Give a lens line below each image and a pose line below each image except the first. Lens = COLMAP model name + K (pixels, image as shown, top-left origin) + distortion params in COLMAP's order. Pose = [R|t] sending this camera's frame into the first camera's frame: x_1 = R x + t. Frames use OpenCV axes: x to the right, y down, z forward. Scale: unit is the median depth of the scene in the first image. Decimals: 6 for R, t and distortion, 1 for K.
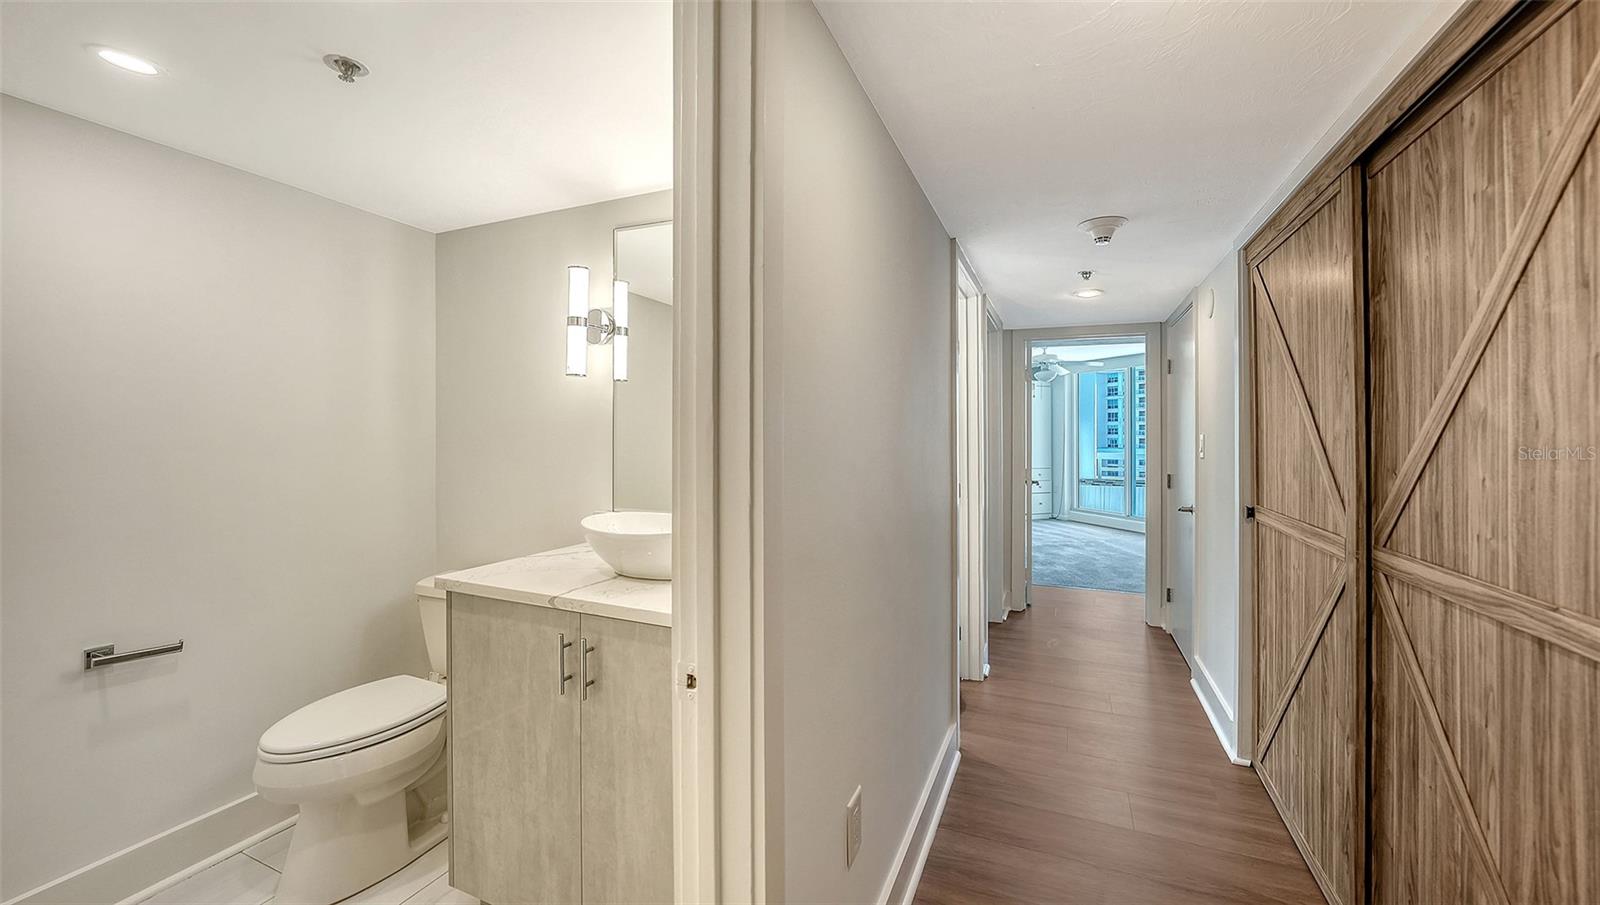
lens RADIAL K [[629.7, 0, 798.0], [0, 629.7, 440.3], [0, 0, 1]] dist [-0.008075, 0.000241]
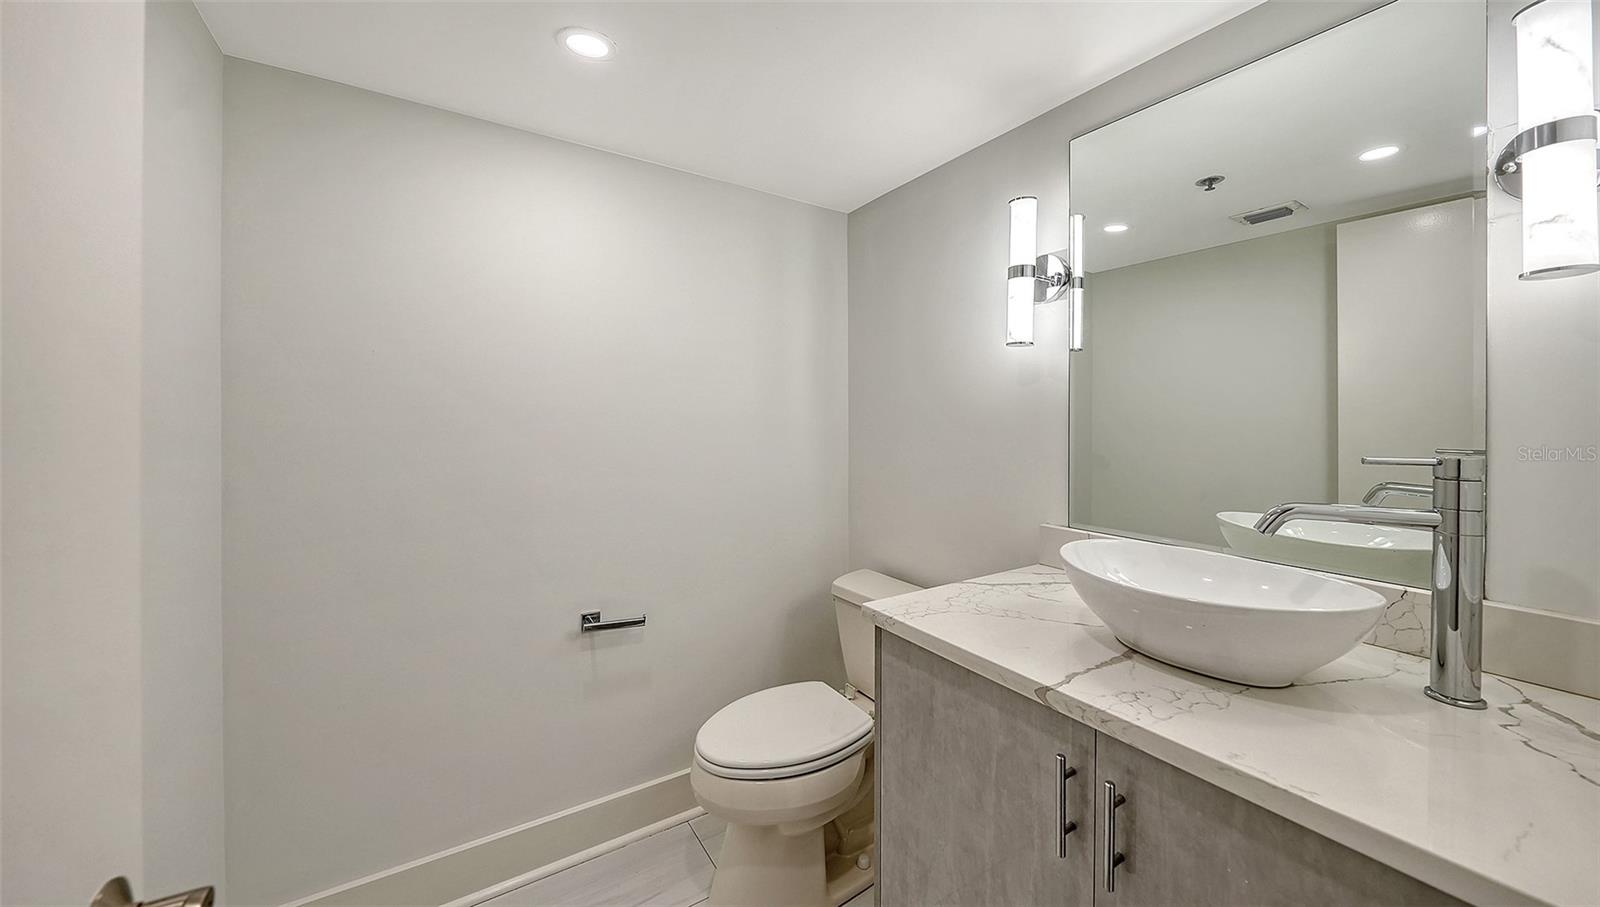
lens RADIAL K [[597.9, 0, 807.9], [0, 597.9, 462.9], [0, 0, 1]] dist [-0.001018, -0.000284]
pose [[0.842620, 0.032863, -0.537505, -0.224836], [-0.003899, 0.998482, 0.054935, 0.001279], [0.538494, -0.044194, 0.841470, 0.321954]]
